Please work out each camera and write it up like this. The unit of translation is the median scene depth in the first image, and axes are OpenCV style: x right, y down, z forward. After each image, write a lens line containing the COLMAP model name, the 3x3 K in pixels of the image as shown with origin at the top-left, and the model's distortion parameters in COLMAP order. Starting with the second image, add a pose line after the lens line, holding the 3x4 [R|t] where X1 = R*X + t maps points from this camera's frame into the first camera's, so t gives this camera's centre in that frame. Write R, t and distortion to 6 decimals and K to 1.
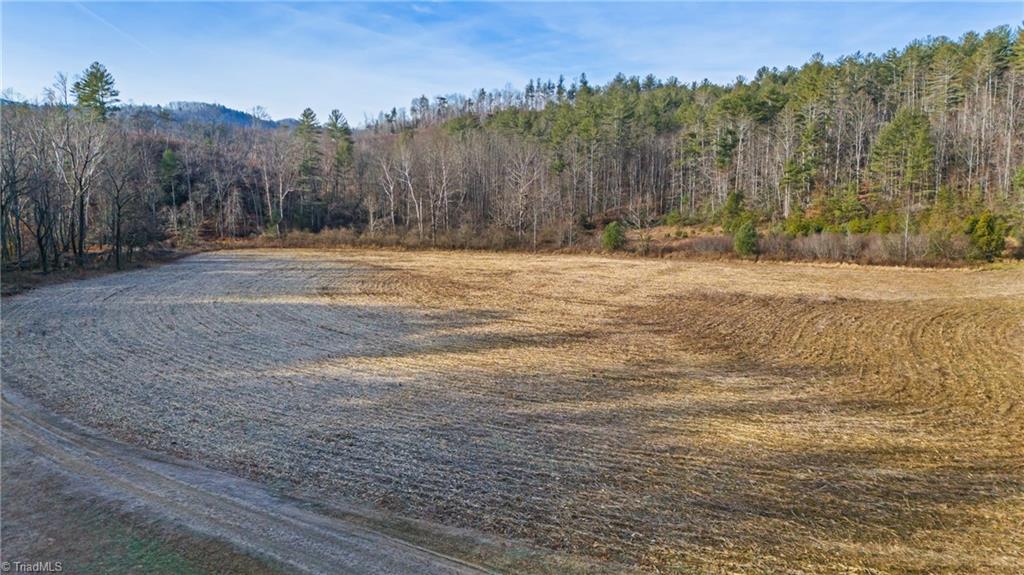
lens RADIAL K [[754.3, 0, 515.5], [0, 754.3, 289.6], [0, 0, 1]] dist [0.119499, -0.119158]
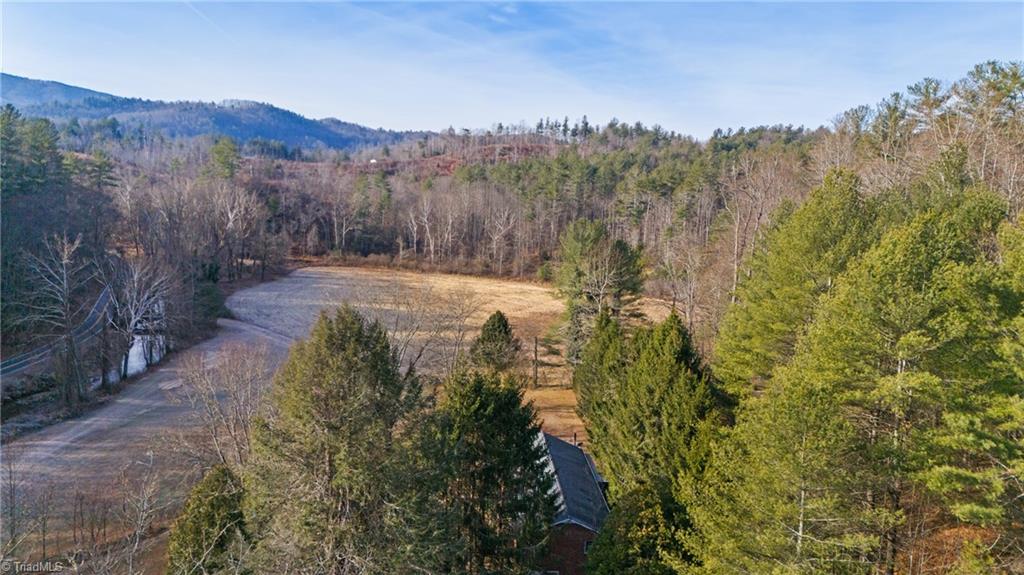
lens RADIAL K [[754.3, 0, 515.5], [0, 754.3, 289.6], [0, 0, 1]] dist [0.119499, -0.119158]
pose [[0.997955, 0.053619, -0.034783, 0.095593], [-0.053528, 0.998560, 0.003549, -0.027751], [0.034923, -0.001680, 0.999389, -0.505408]]
